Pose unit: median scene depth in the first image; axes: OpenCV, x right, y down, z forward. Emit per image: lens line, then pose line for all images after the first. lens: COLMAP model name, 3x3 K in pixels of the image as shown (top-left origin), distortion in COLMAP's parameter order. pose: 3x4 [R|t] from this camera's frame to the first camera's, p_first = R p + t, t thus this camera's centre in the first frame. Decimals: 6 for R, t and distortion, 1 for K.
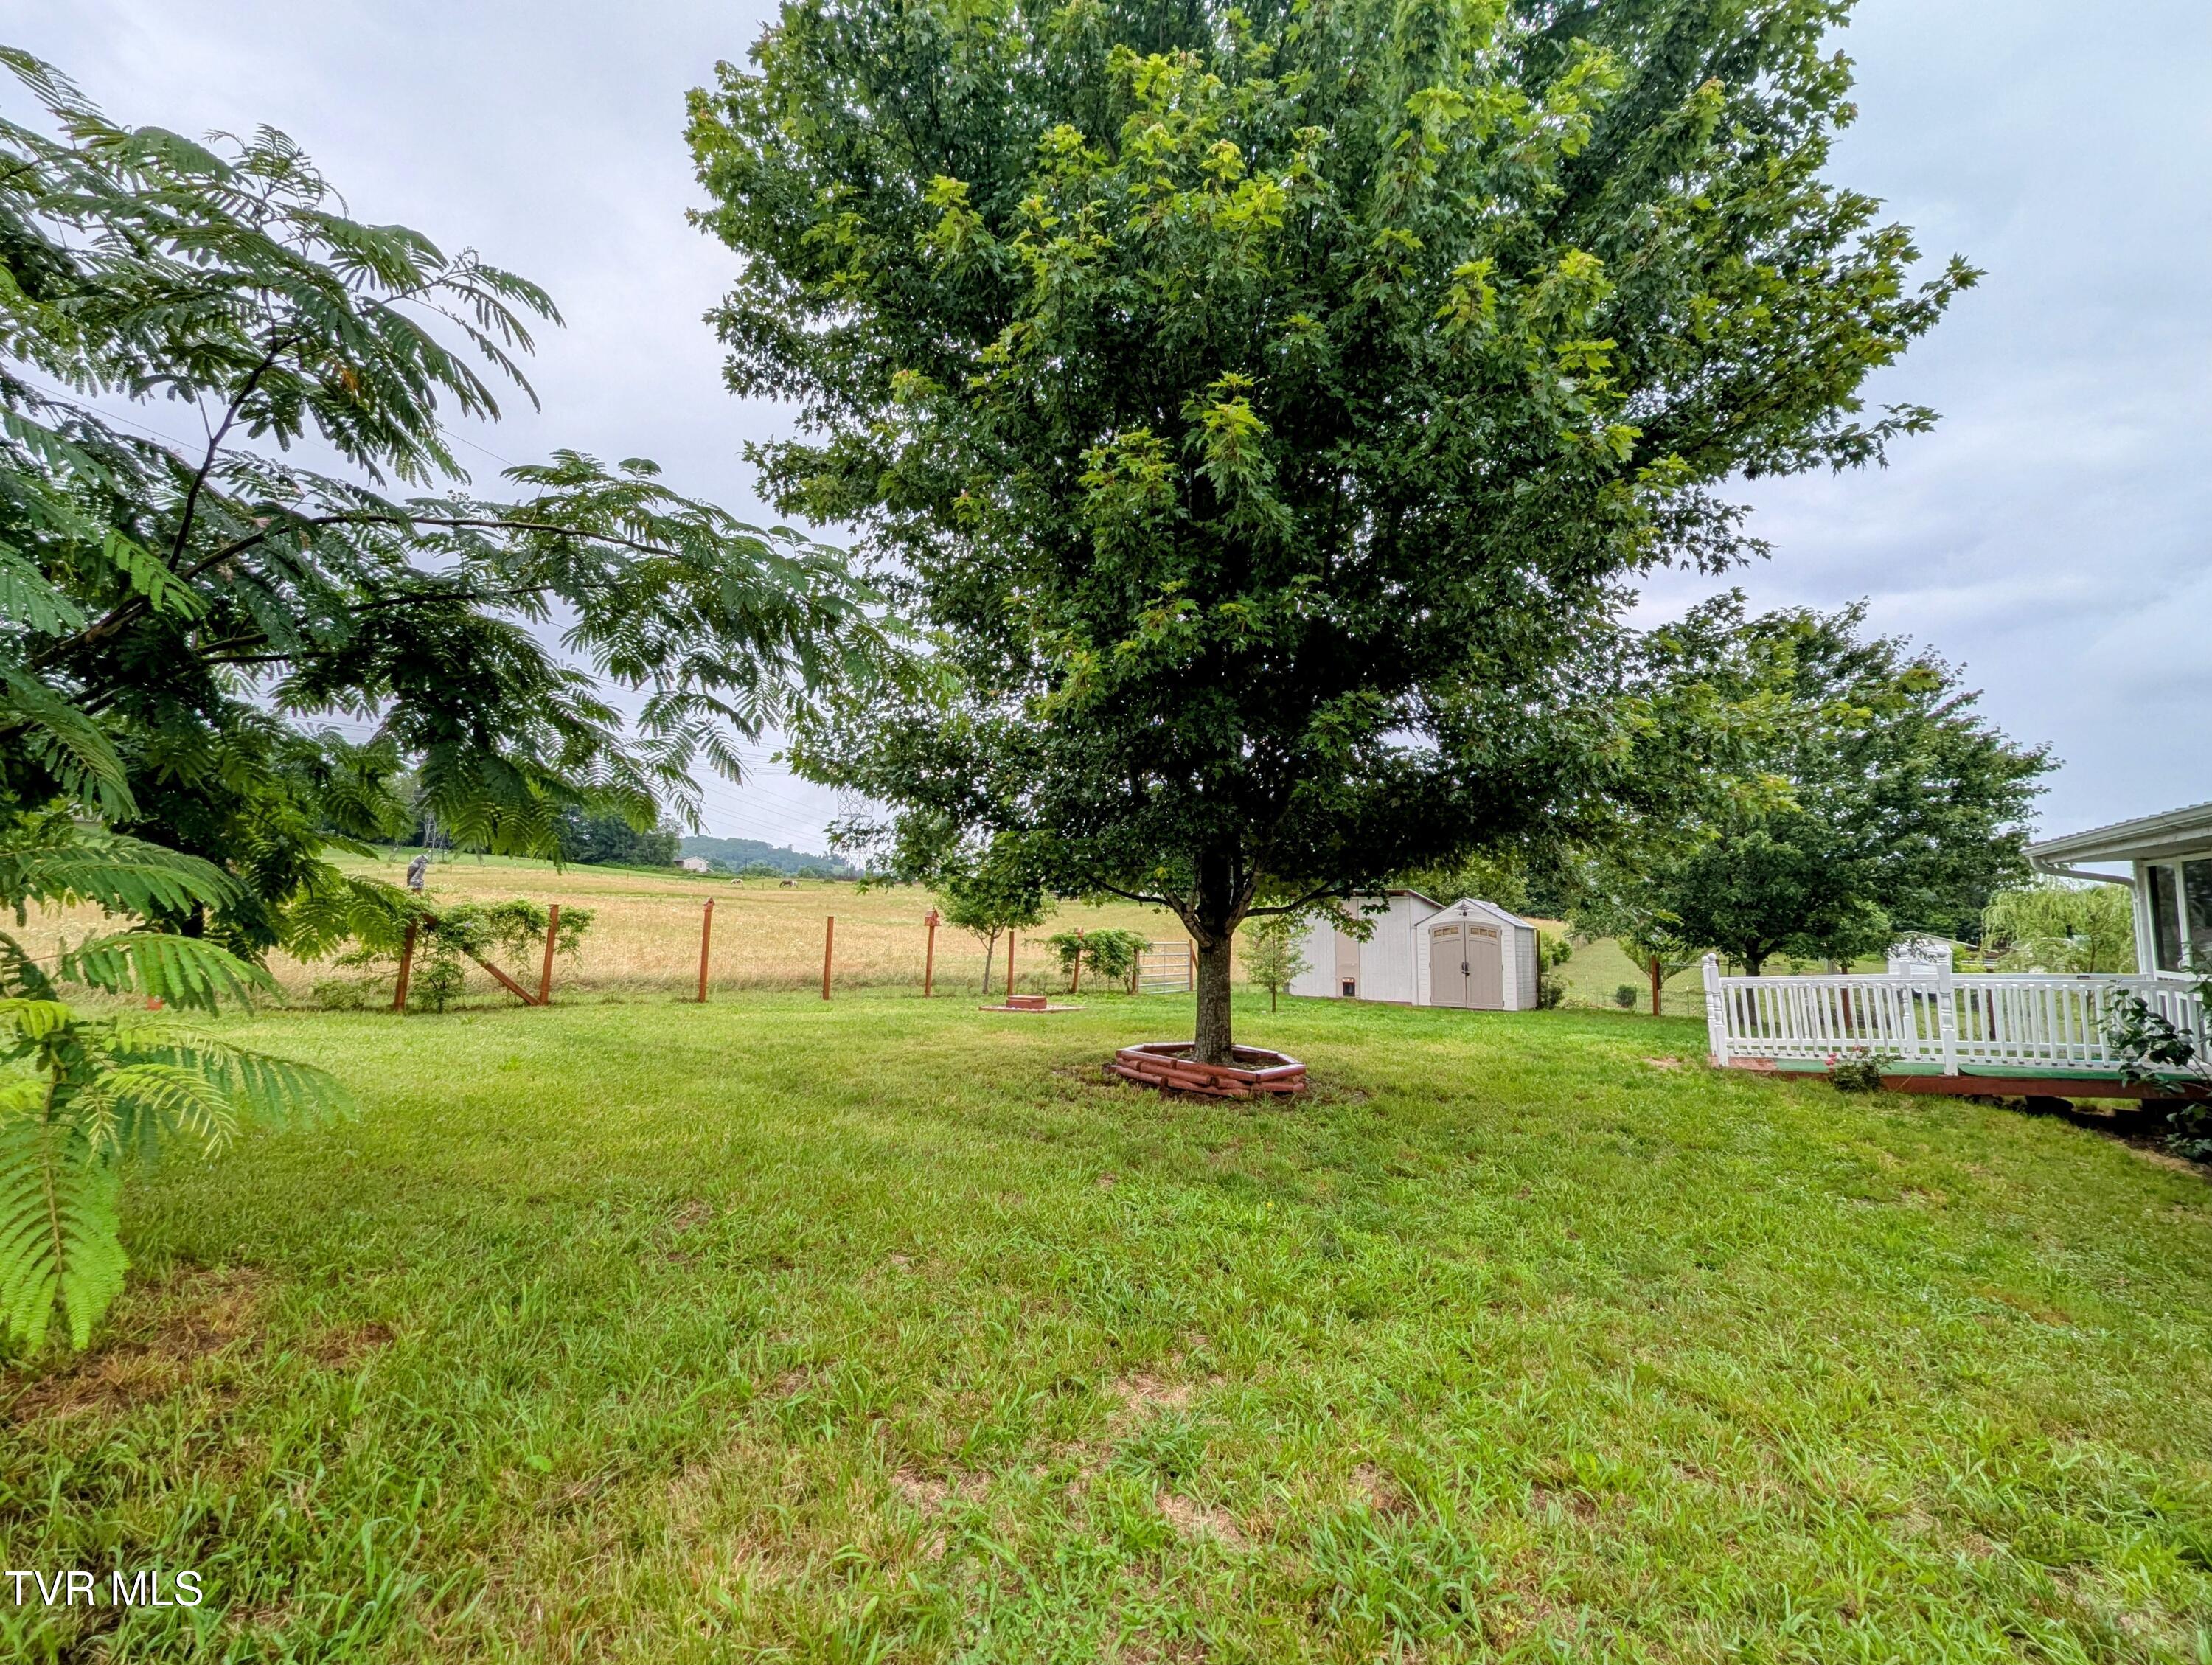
lens RADIAL K [[915.3, 0, 1112.2], [0, 915.3, 838.2], [0, 0, 1]] dist [-0.000511, -0.000337]
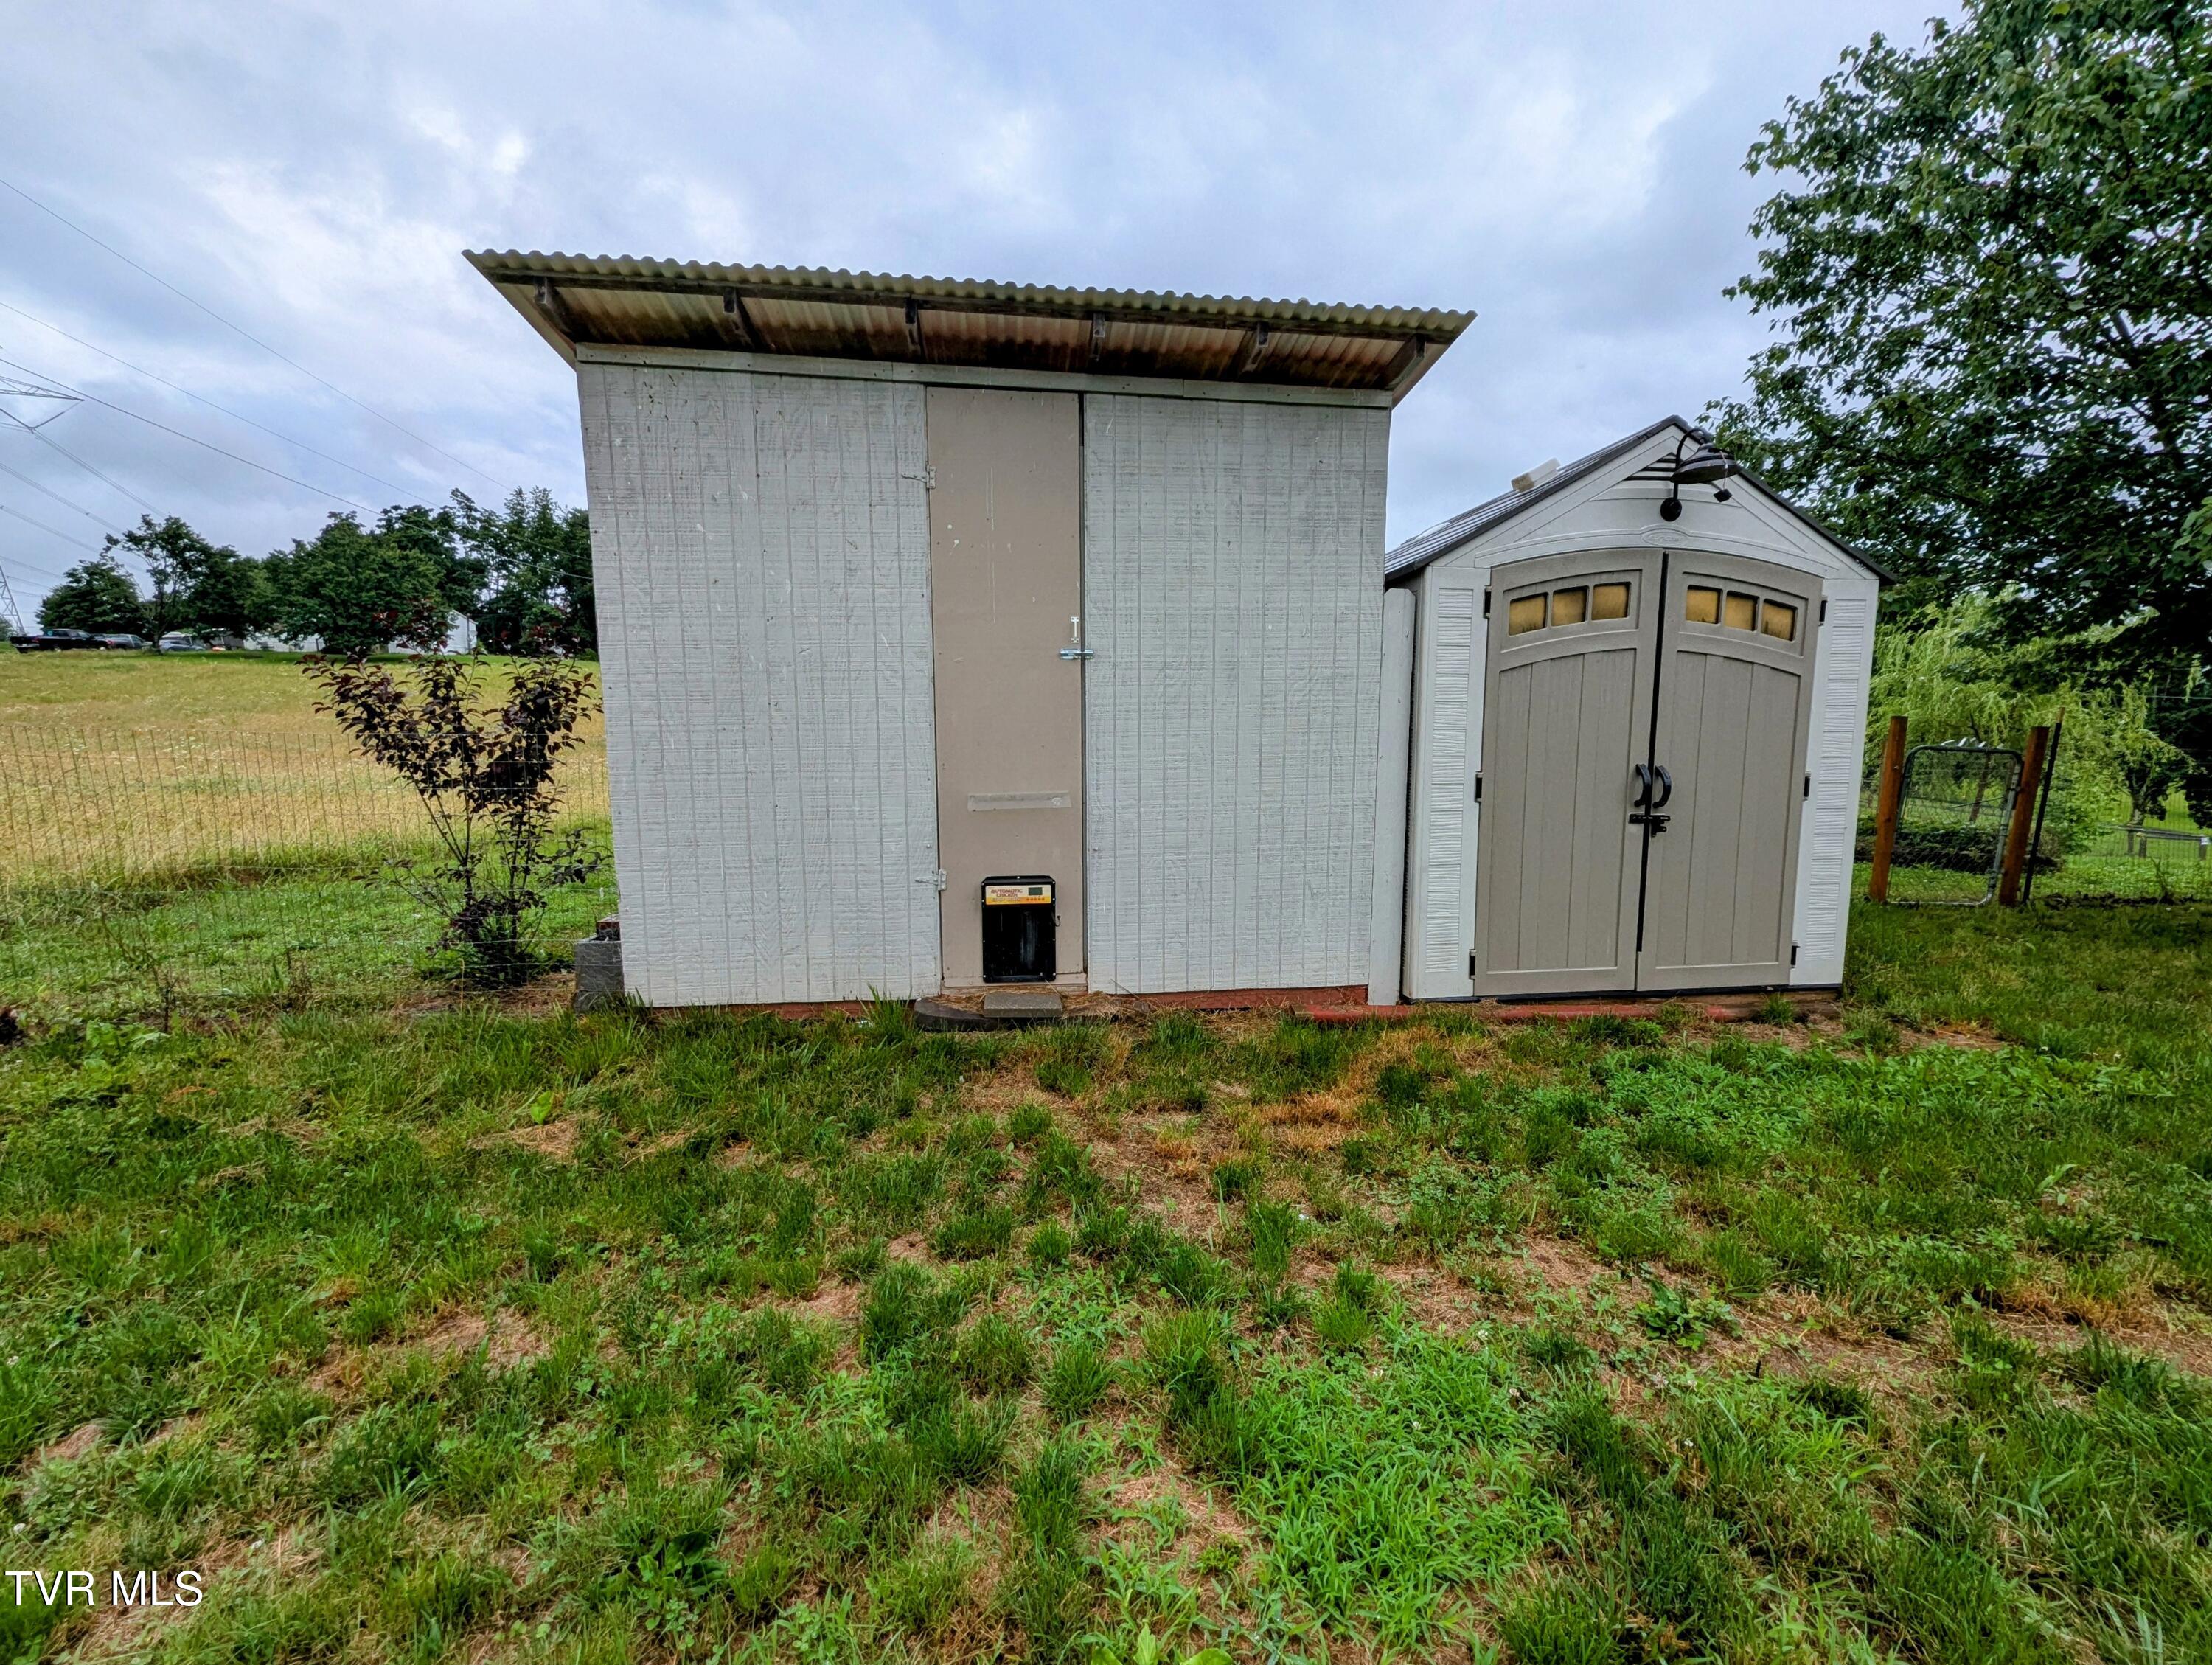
lens RADIAL K [[915.3, 0, 1112.2], [0, 915.3, 838.2], [0, 0, 1]] dist [-0.000511, -0.000337]
pose [[0.730893, -0.101899, 0.674843, 0.317766], [-0.062311, 0.974699, 0.214663, 0.216748], [-0.679642, -0.198946, 0.706051, 1.761059]]
